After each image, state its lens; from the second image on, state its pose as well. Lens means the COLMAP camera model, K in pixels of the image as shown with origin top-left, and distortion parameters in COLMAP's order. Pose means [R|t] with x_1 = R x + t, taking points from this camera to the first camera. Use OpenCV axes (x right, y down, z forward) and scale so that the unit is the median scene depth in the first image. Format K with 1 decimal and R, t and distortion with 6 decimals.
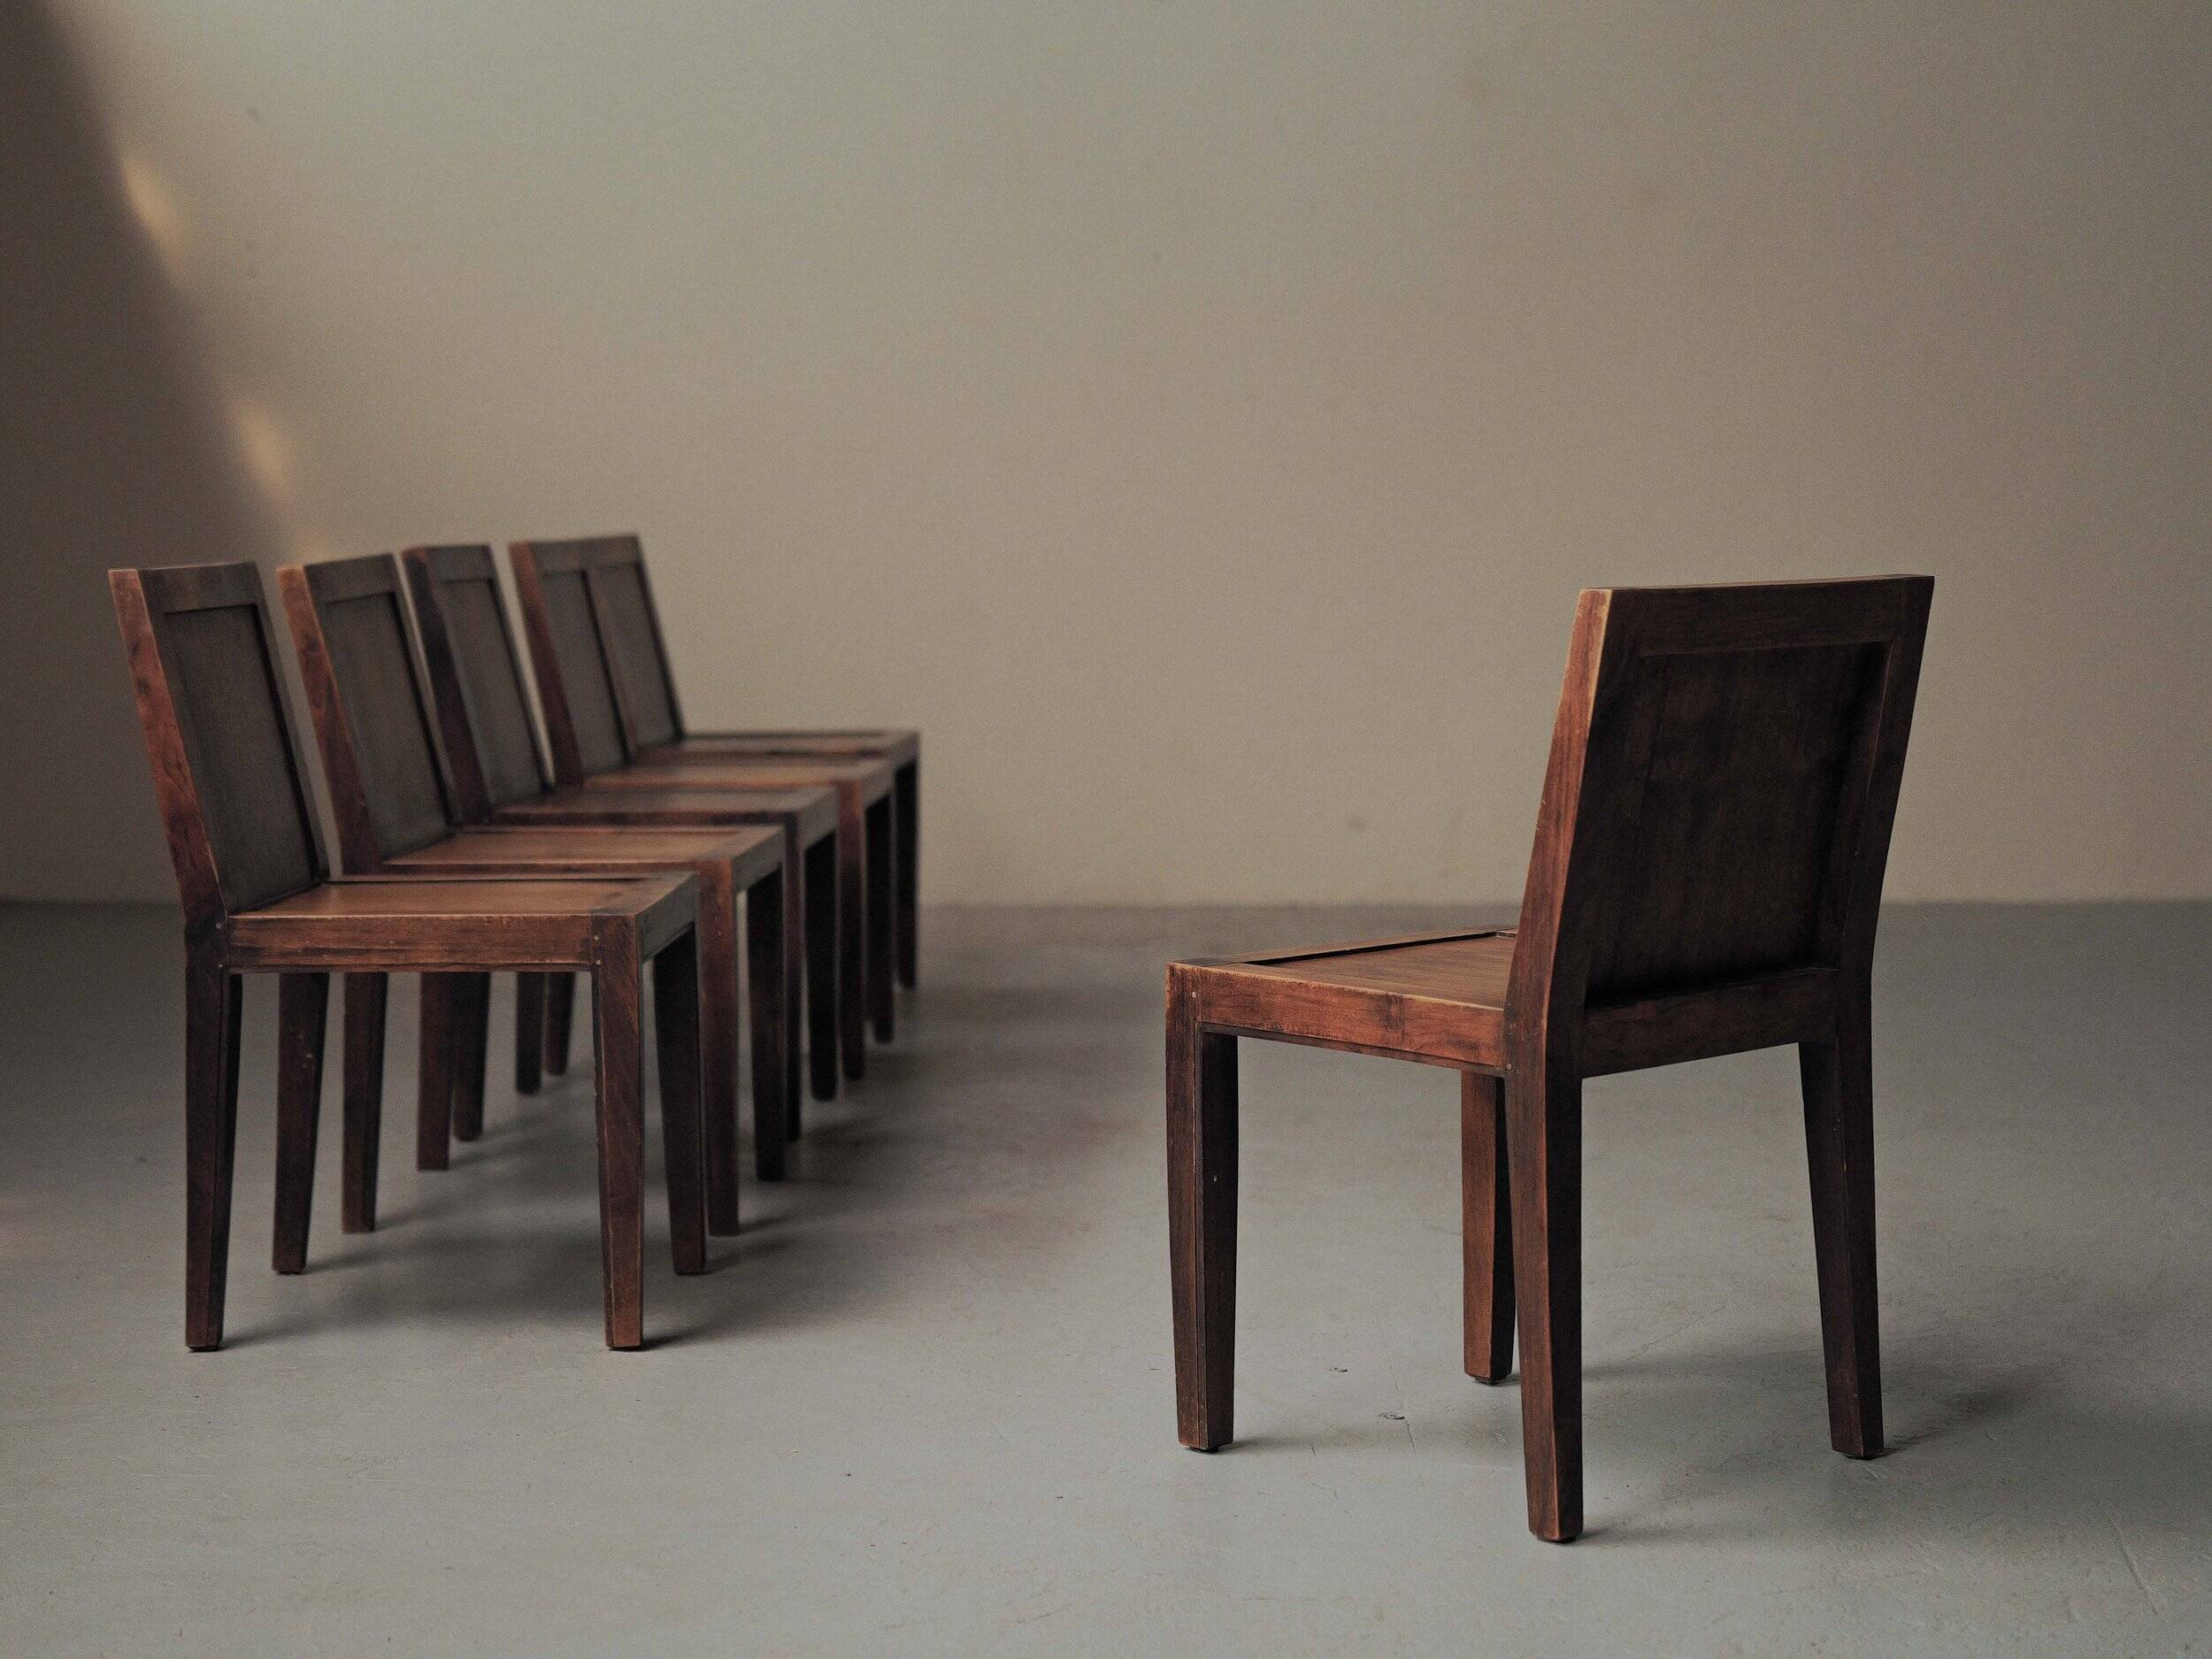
lens RADIAL K [[4761.3, 0, 1106.0], [0, 4761.3, 829.5], [0, 0, 1]] dist [-0.087309, -0.478892]
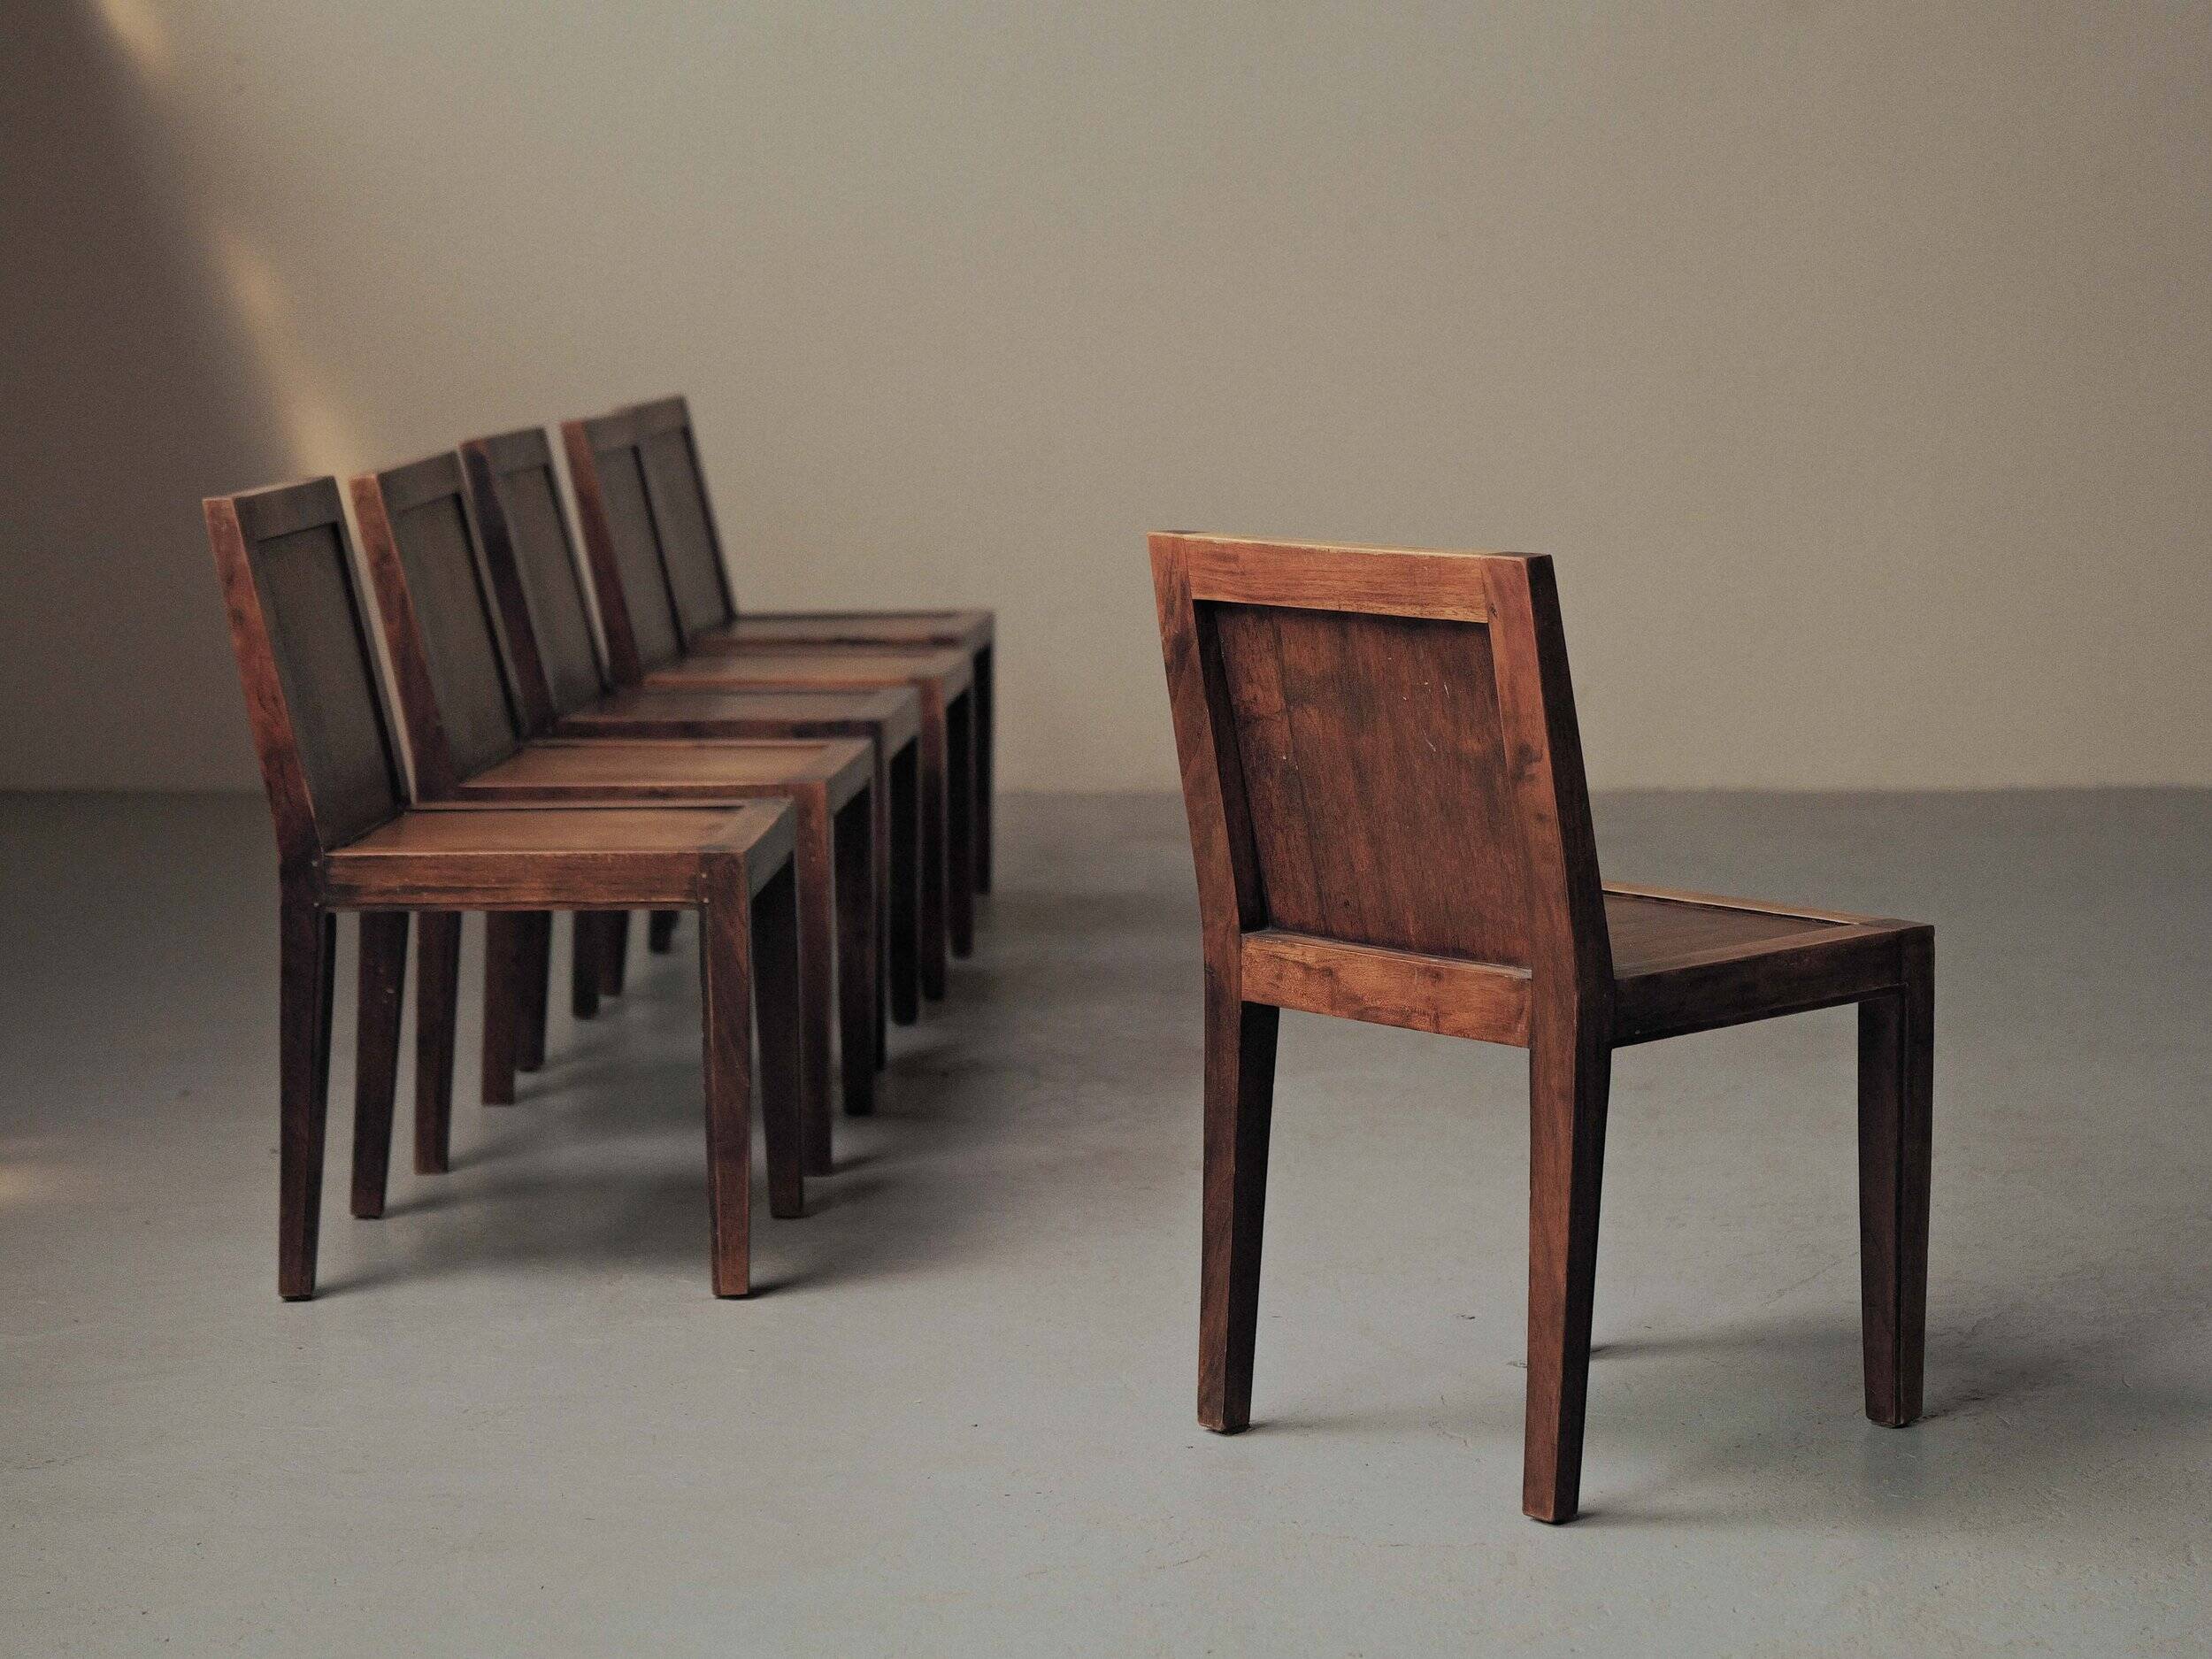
lens RADIAL K [[4487.7, 0, 1322.0], [0, 4487.7, 827.4], [0, 0, 1]] dist [-0.090703, -0.261100]
pose [[0.999899, -0.001589, 0.014132, 0.008013], [0.001546, 0.999994, 0.003034, 0.012953], [-0.014137, -0.003012, 0.999896, 0.101466]]
